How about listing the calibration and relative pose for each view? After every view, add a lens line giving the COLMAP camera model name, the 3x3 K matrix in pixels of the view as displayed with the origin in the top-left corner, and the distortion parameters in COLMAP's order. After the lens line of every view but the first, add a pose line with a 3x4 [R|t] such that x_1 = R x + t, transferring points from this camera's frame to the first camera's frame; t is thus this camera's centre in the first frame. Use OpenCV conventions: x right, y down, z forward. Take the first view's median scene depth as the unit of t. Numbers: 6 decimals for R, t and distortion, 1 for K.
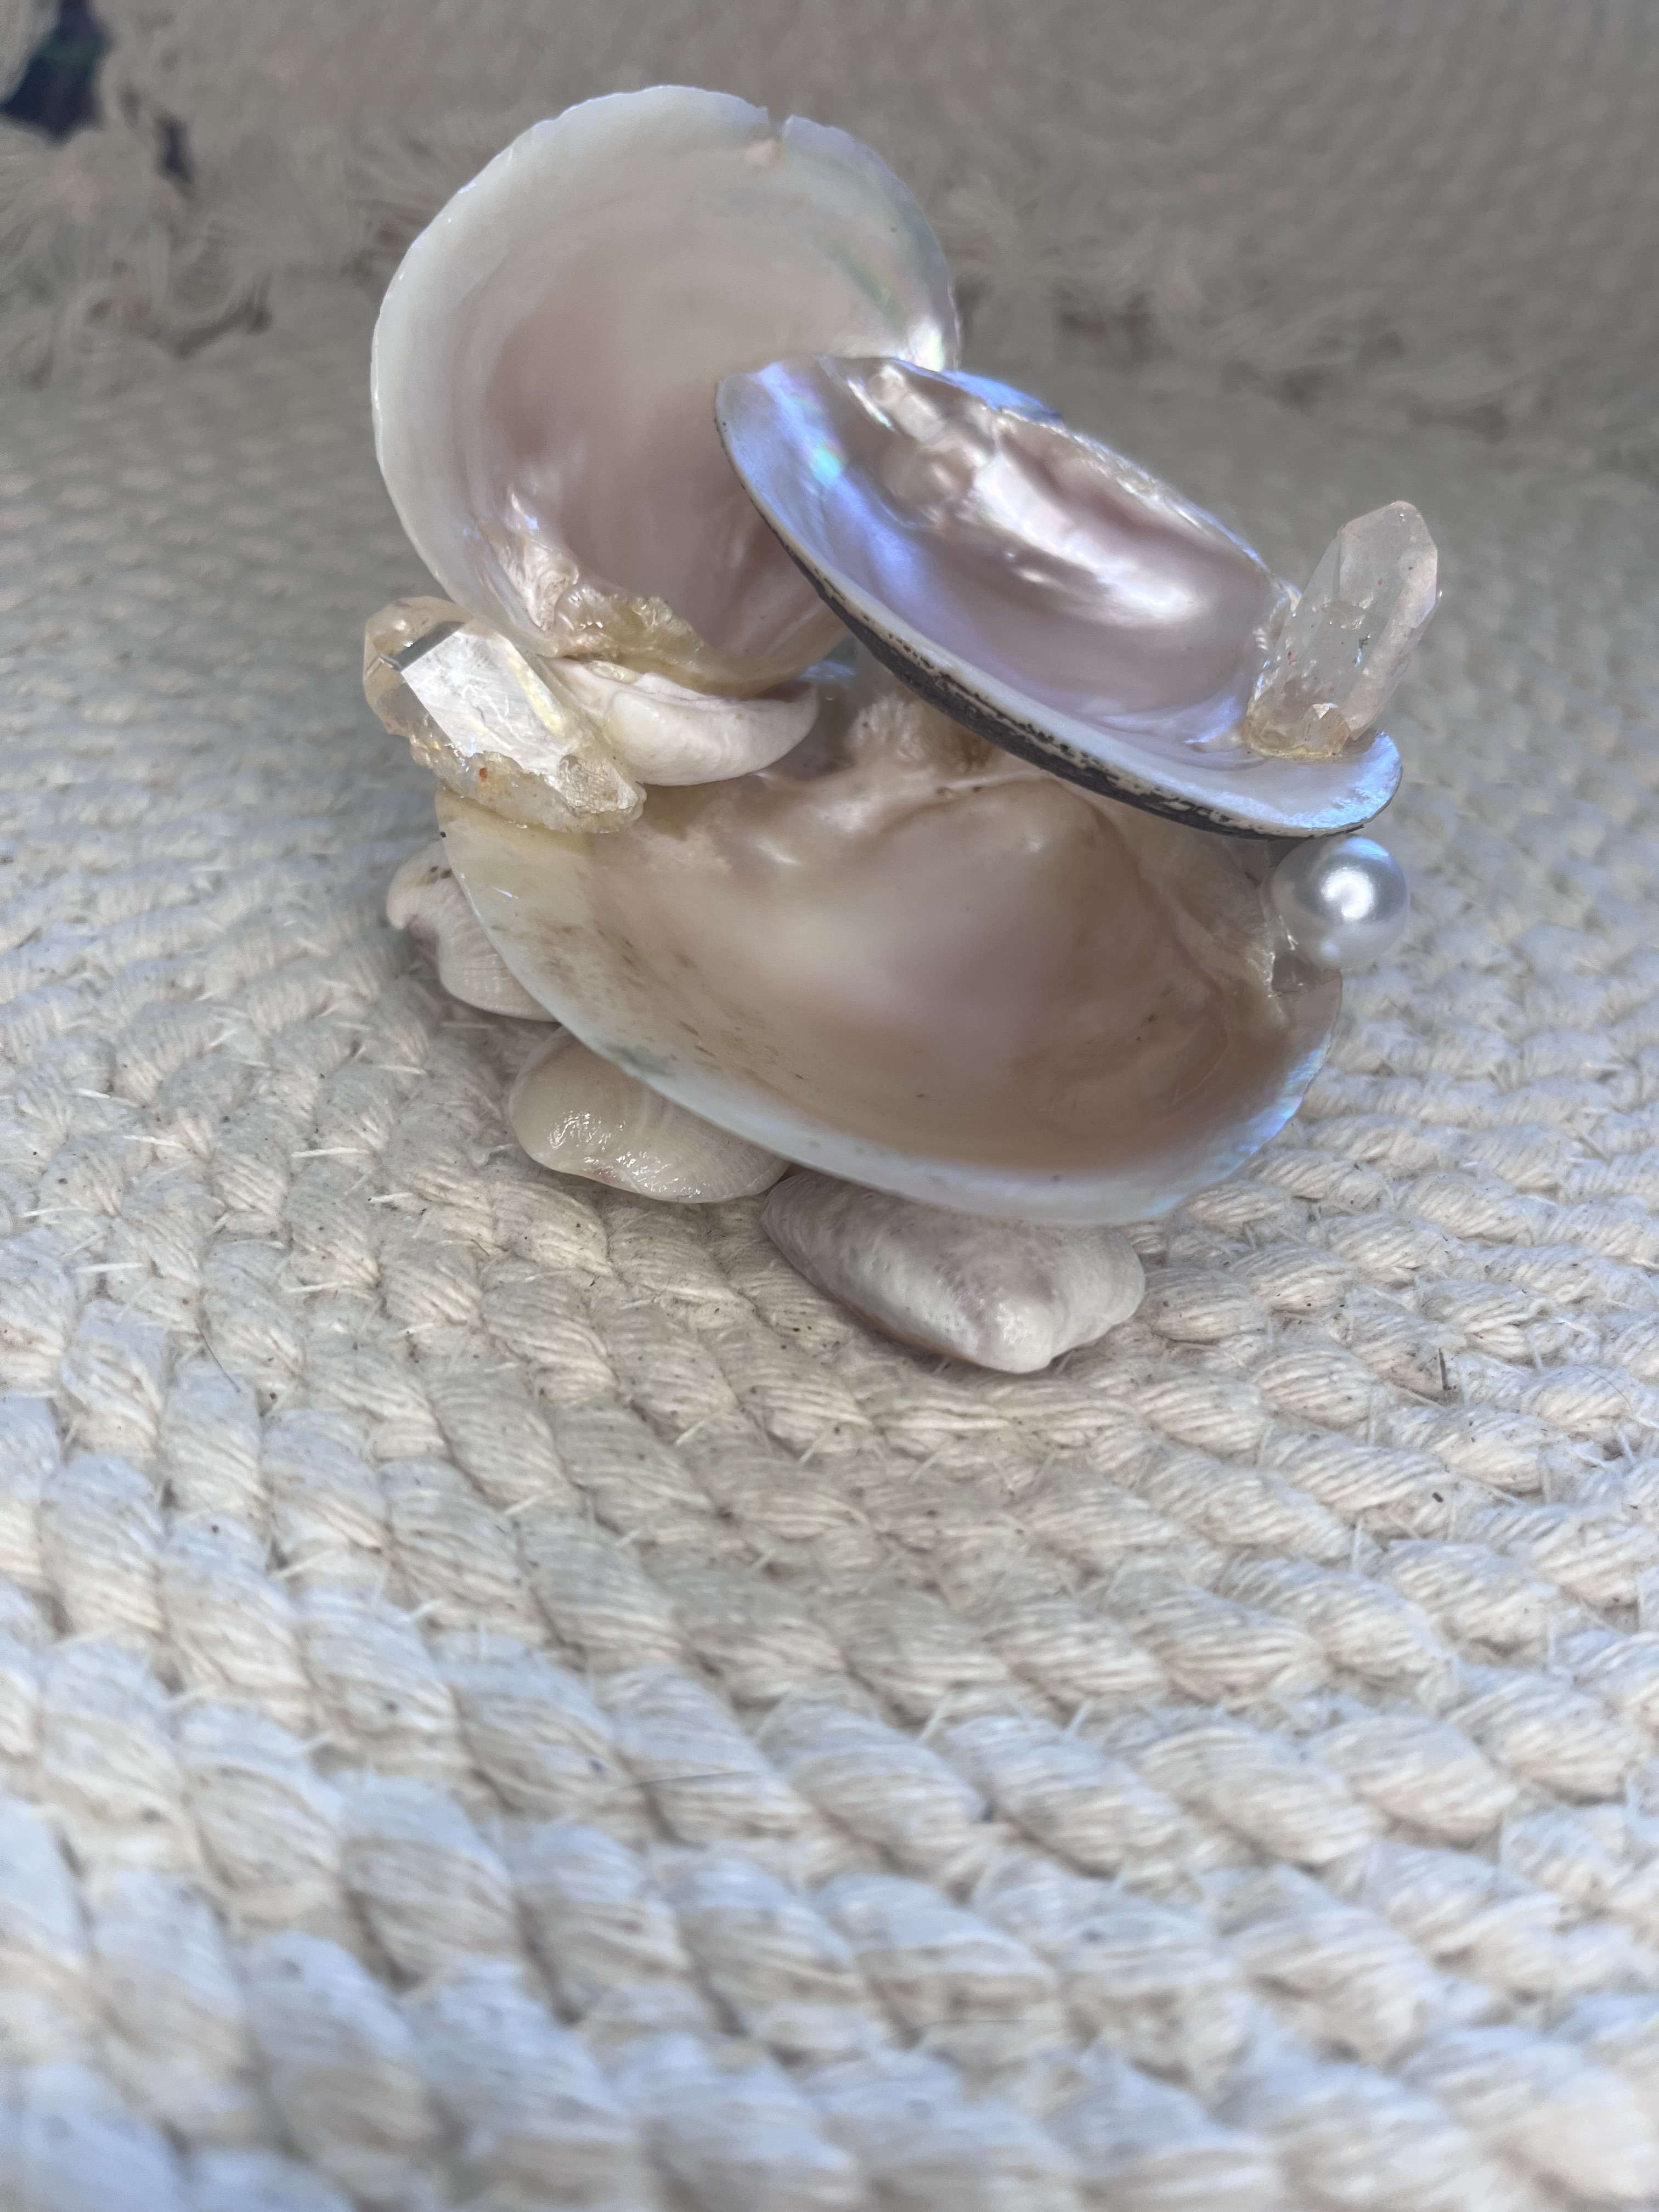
lens RADIAL K [[1711.4, 0, 853.1], [0, 1711.4, 1071.4], [0, 0, 1]] dist [0.004682, -0.043359]
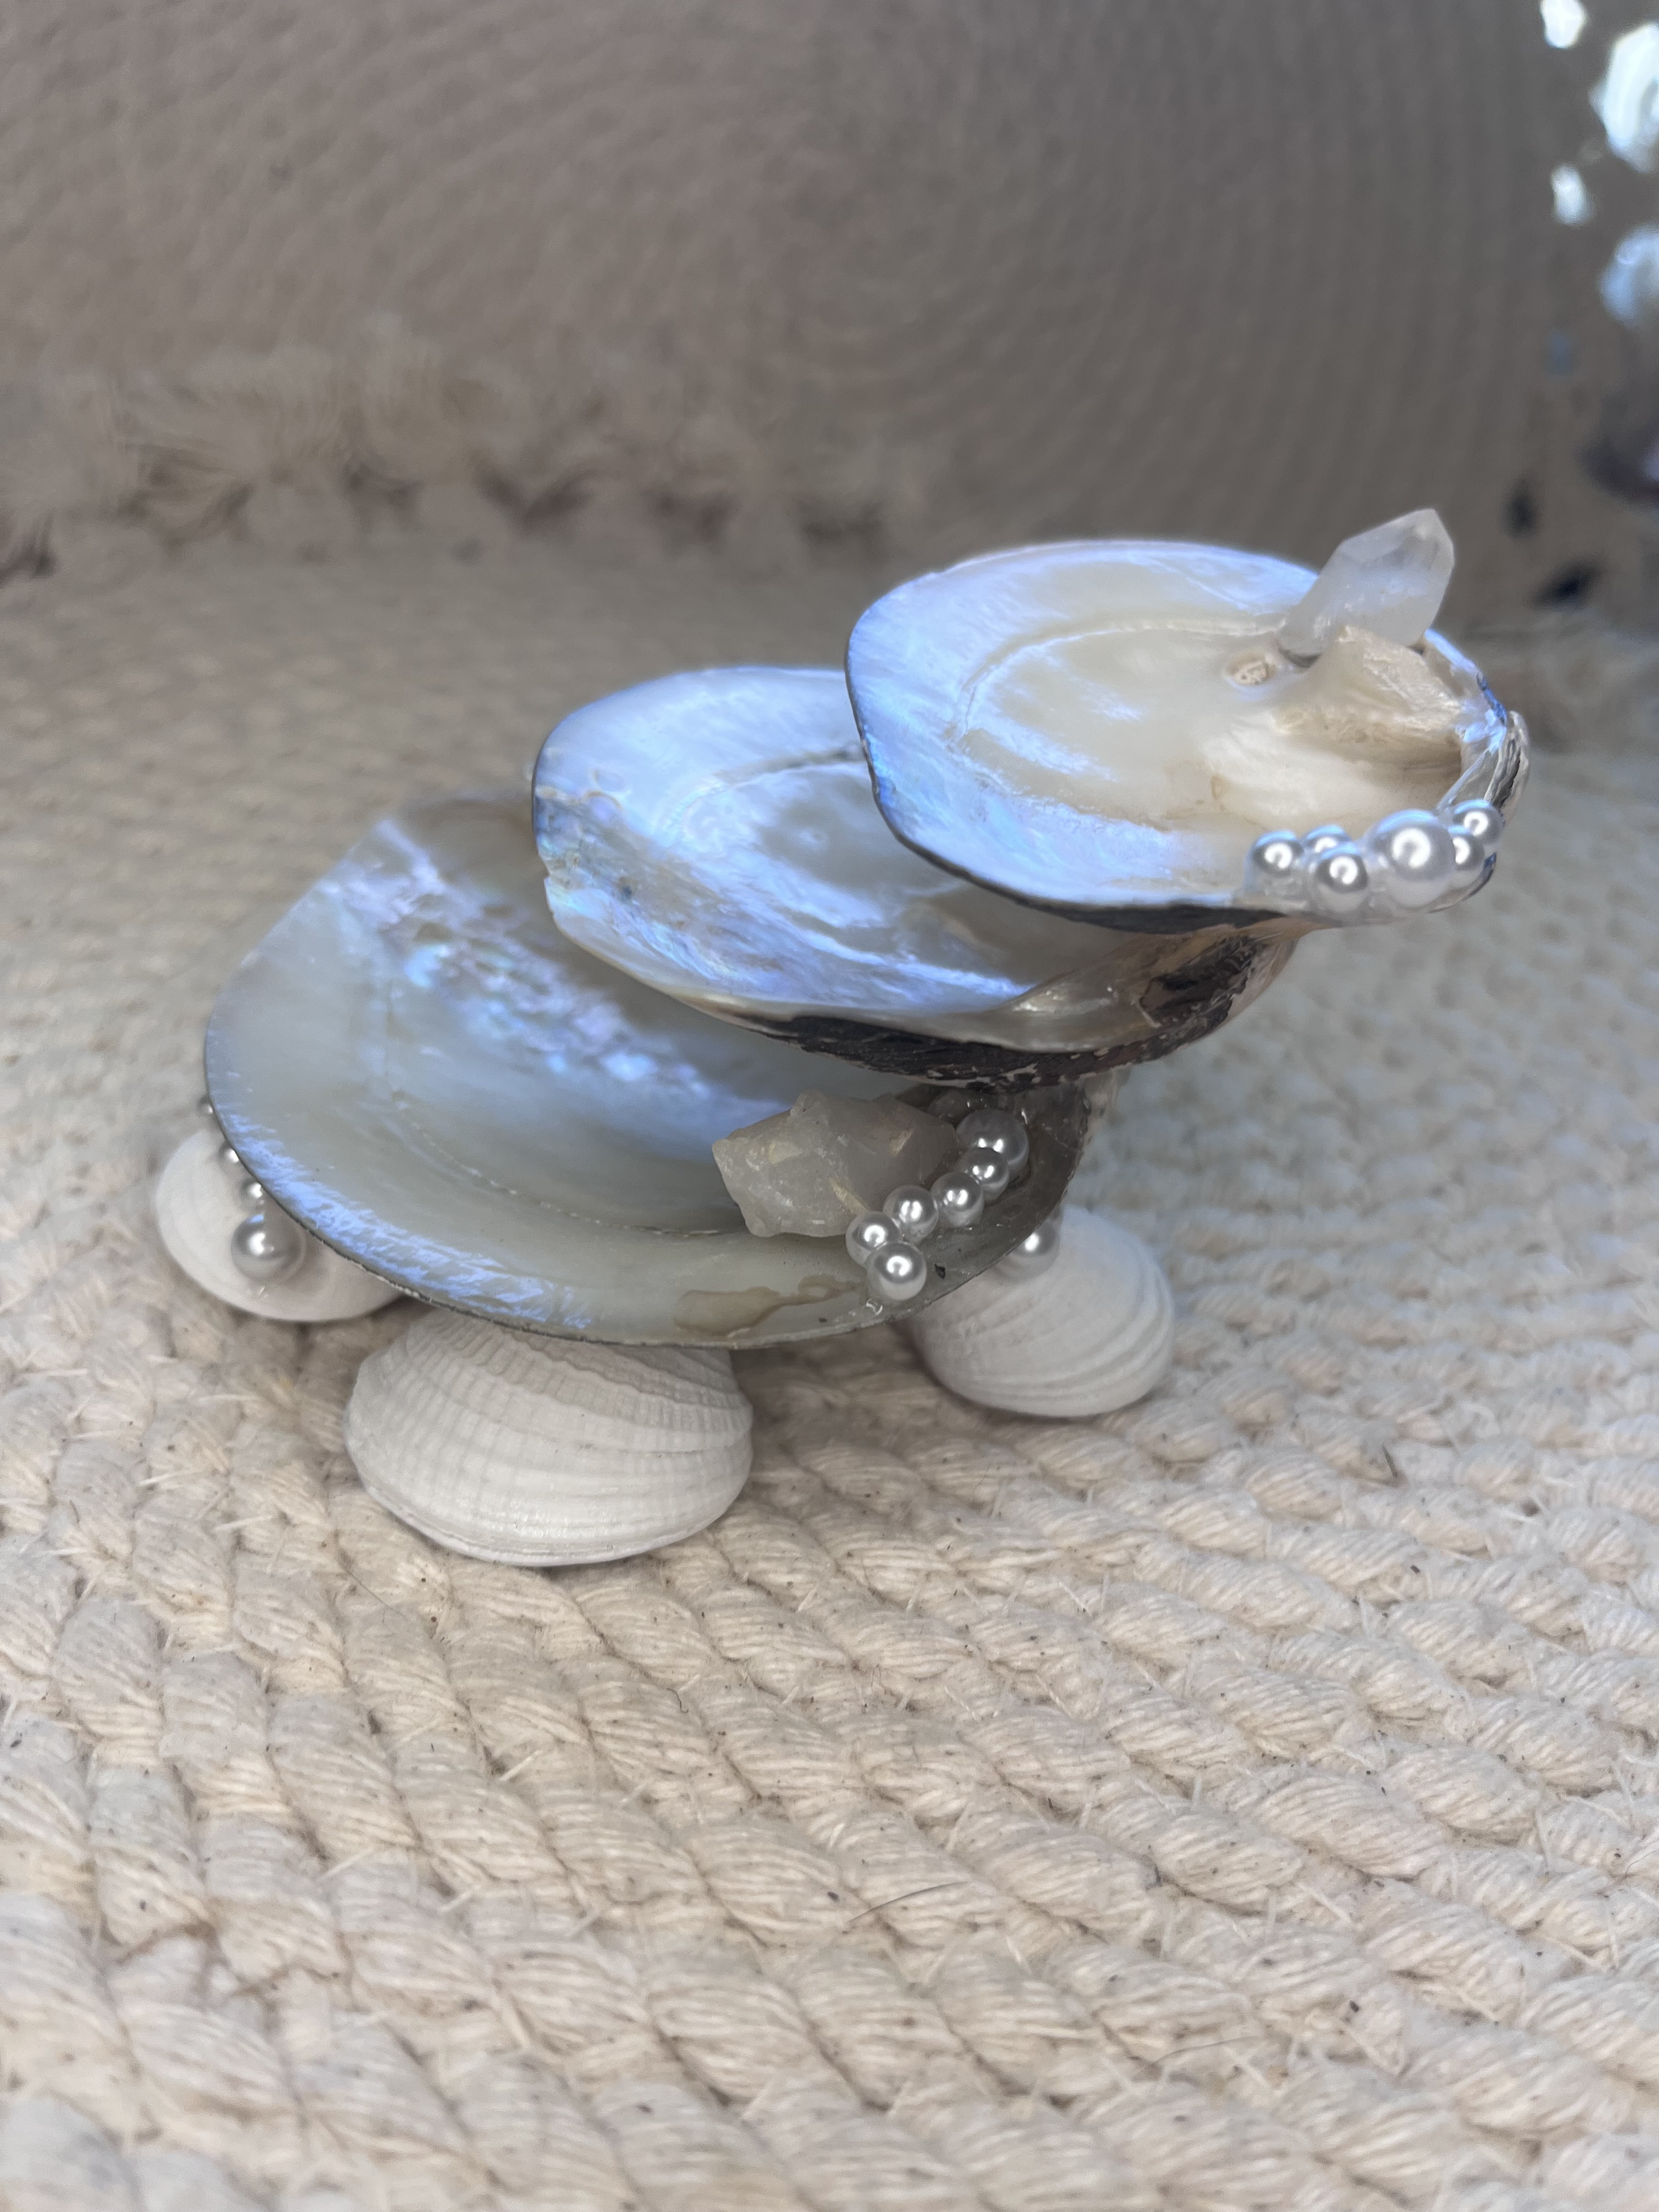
lens RADIAL K [[1699.5, 0, 834.2], [0, 1699.5, 1109.2], [0, 0, 1]] dist [0.022216, -0.069889]
pose [[0.980970, -0.093990, 0.169893, -0.231109], [0.103282, 0.993556, -0.046692, -0.057733], [-0.164409, 0.063350, 0.984356, -0.141830]]
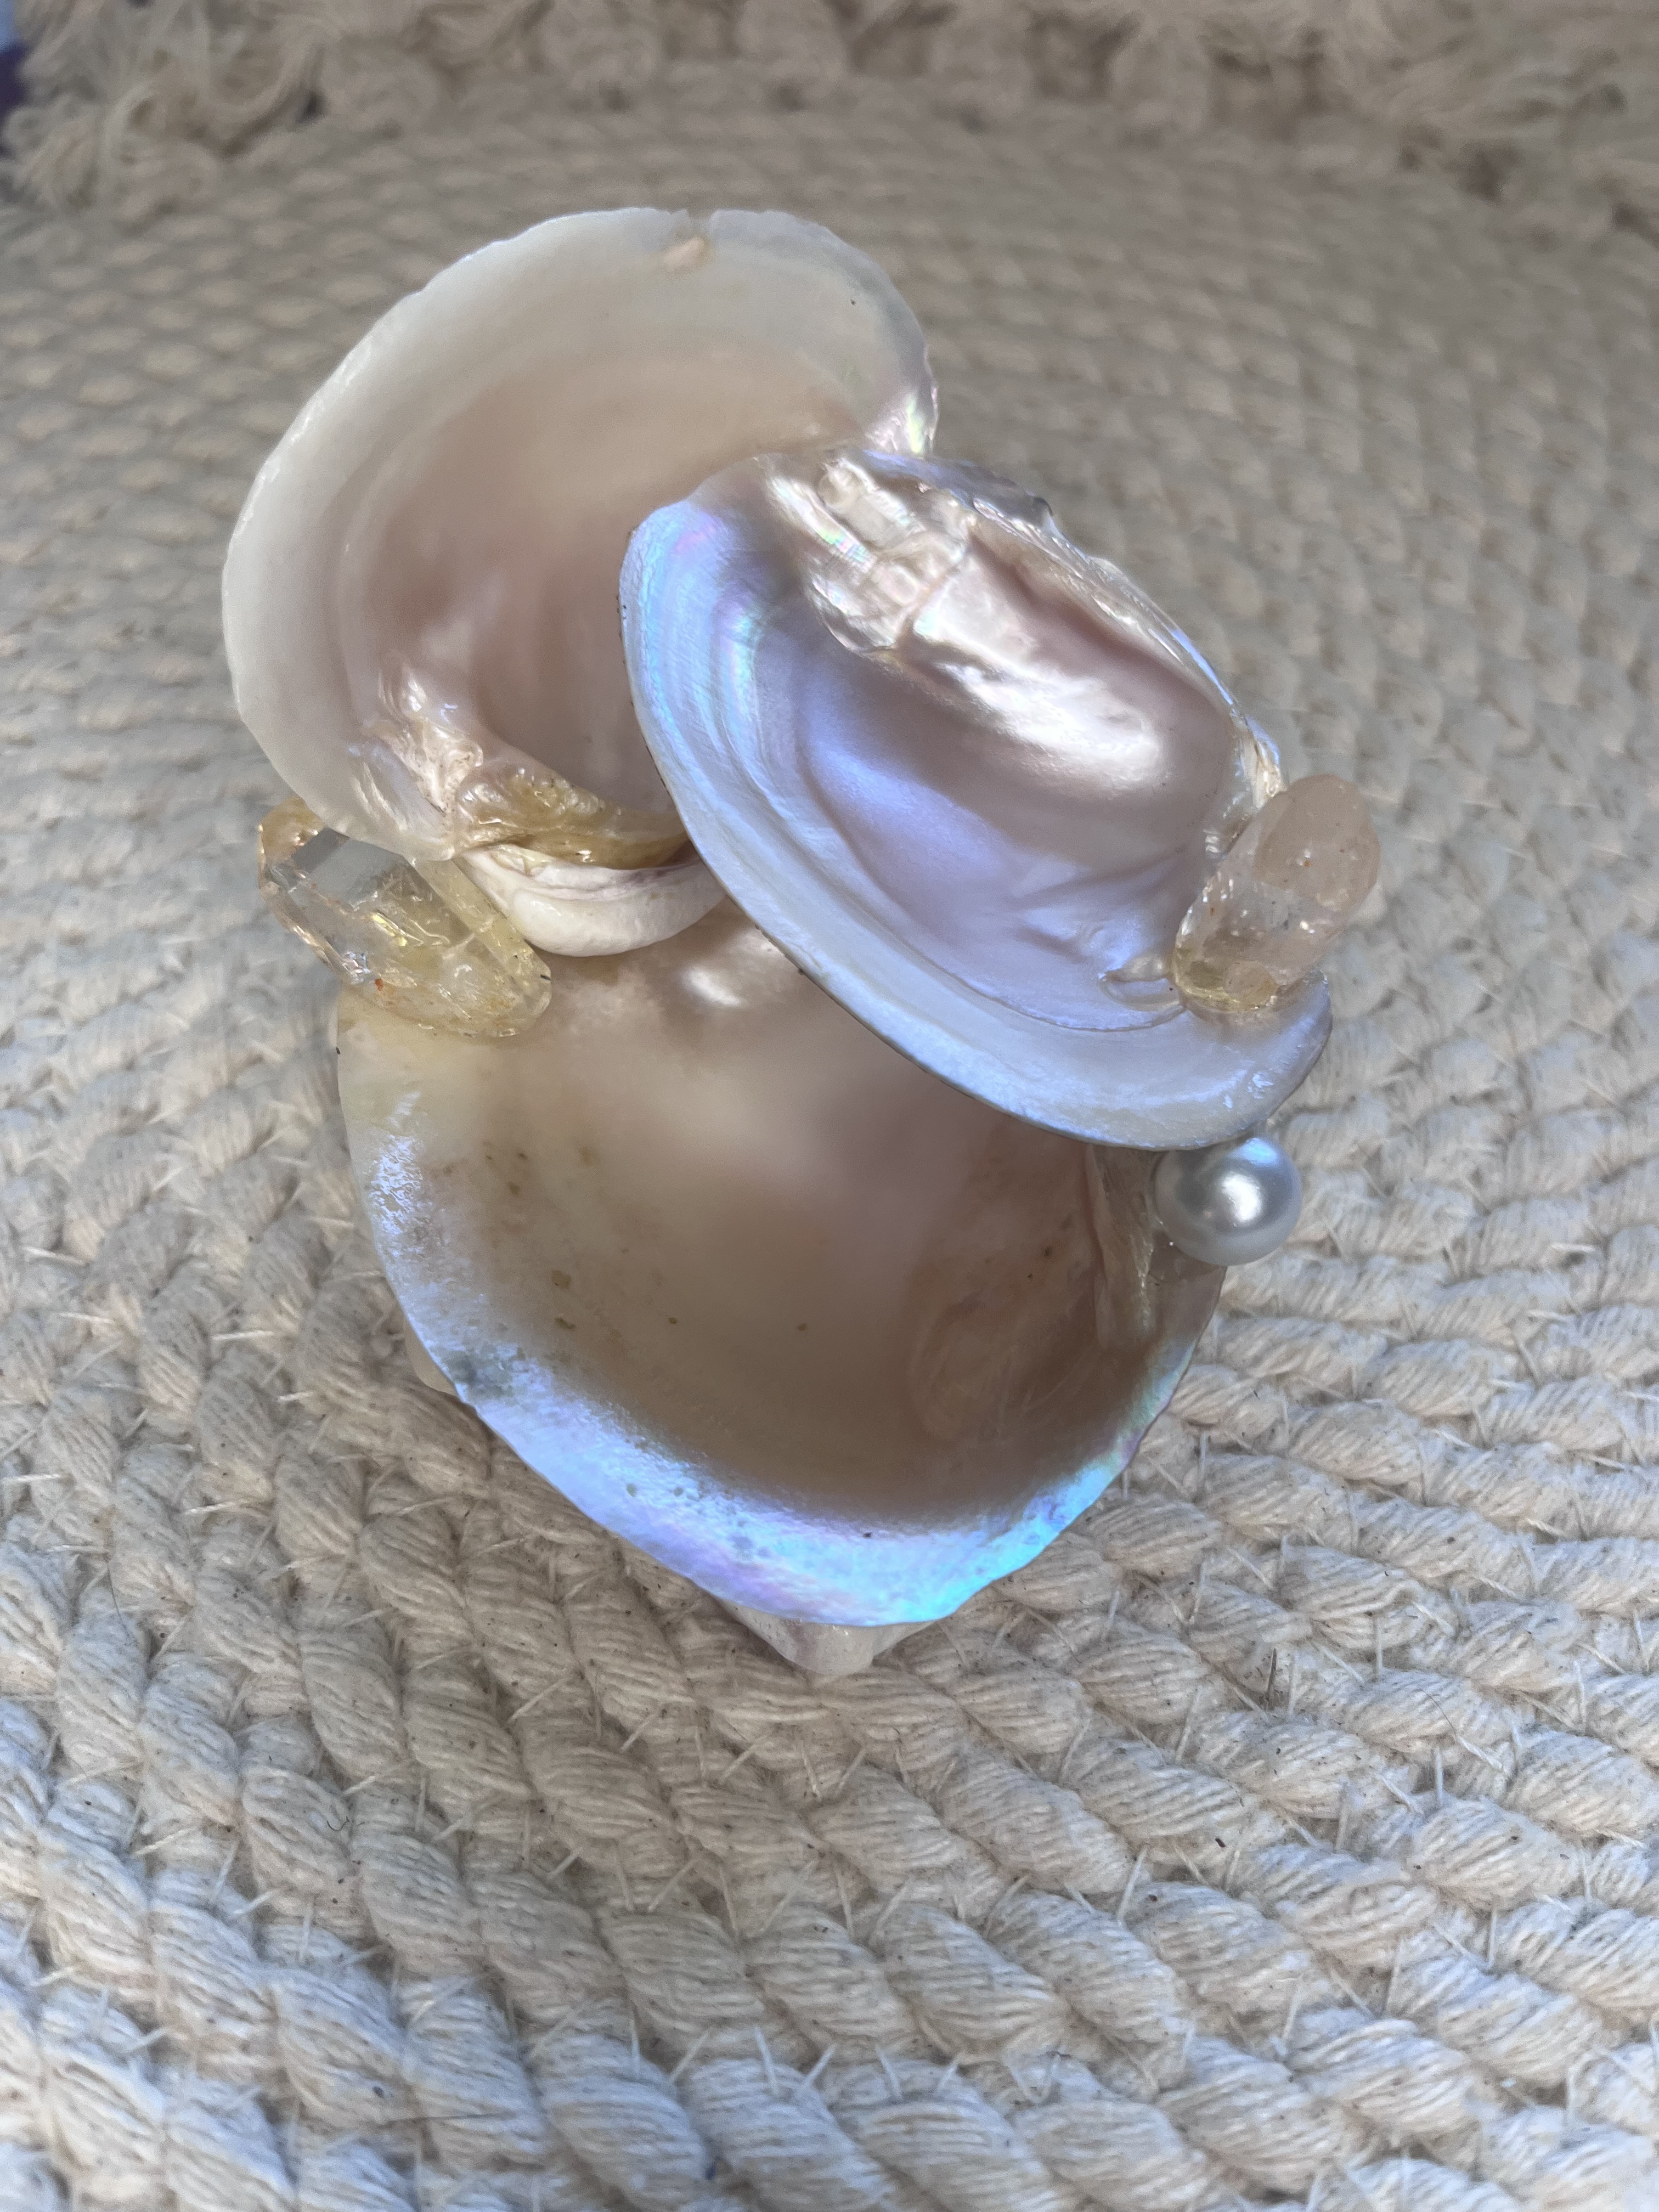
lens RADIAL K [[1699.5, 0, 834.2], [0, 1699.5, 1109.2], [0, 0, 1]] dist [0.022216, -0.069889]
pose [[0.990840, 0.065512, -0.118086, 0.192049], [-0.033842, 0.967001, 0.252515, -0.415900], [0.130732, -0.246206, 0.960360, 0.079315]]
